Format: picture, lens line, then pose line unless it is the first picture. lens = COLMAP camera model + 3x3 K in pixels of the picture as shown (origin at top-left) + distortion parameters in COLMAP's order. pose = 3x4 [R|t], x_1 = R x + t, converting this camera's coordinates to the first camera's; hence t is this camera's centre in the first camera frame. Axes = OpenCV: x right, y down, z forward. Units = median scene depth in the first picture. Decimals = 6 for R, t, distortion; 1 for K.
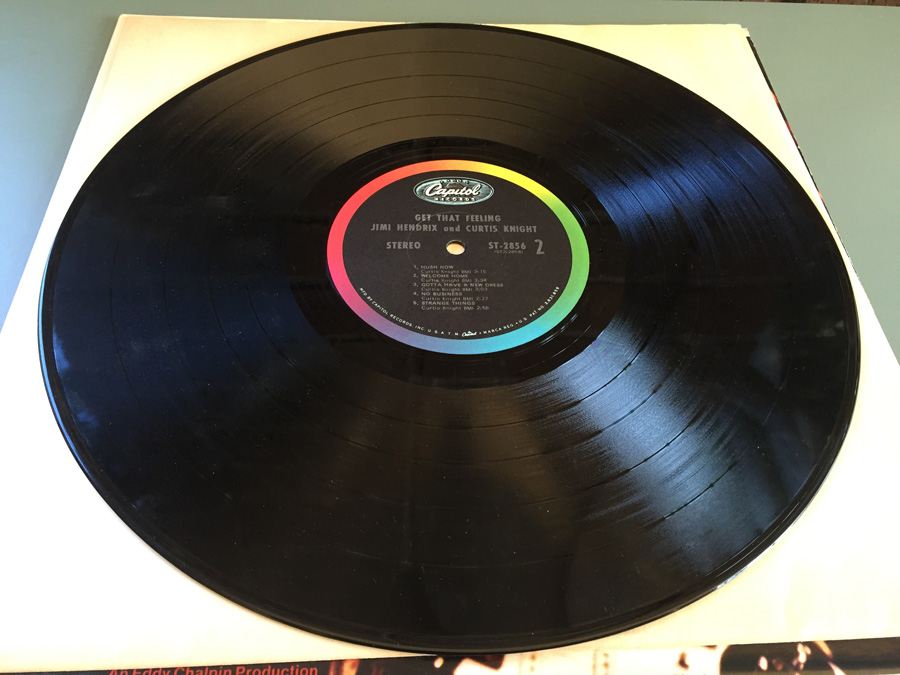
lens RADIAL K [[805.1, 0, 450.0], [0, 805.1, 337.5], [0, 0, 1]] dist [0.045109, 0.000851]
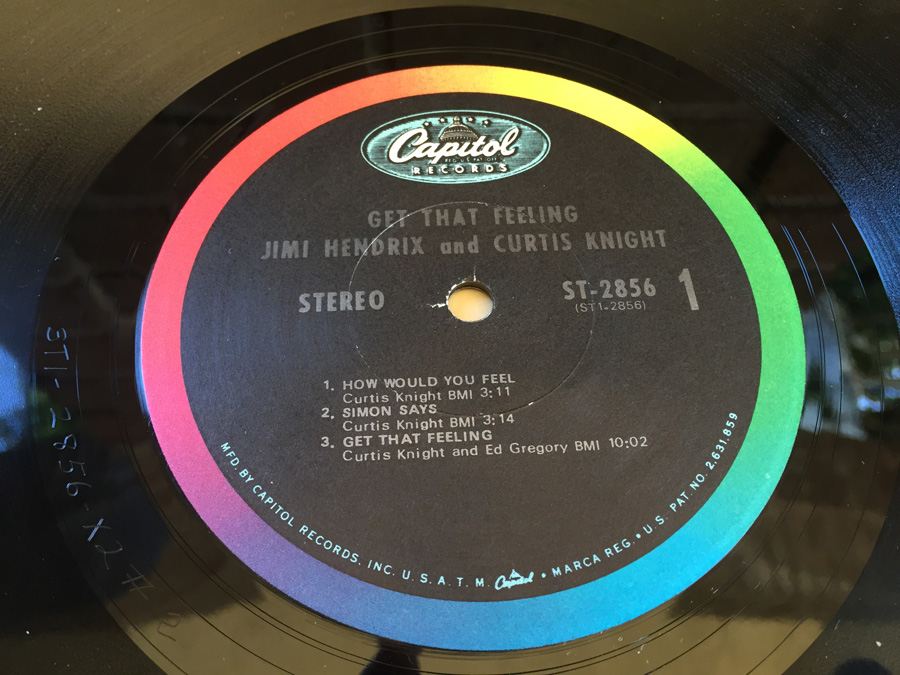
lens RADIAL K [[805.1, 0, 450.0], [0, 805.1, 337.5], [0, 0, 1]] dist [0.045109, 0.000851]
pose [[0.999434, -0.033492, -0.003203, -0.000569], [0.033563, 0.985835, 0.164327, -0.153976], [-0.002346, -0.164341, 0.986401, 0.570545]]
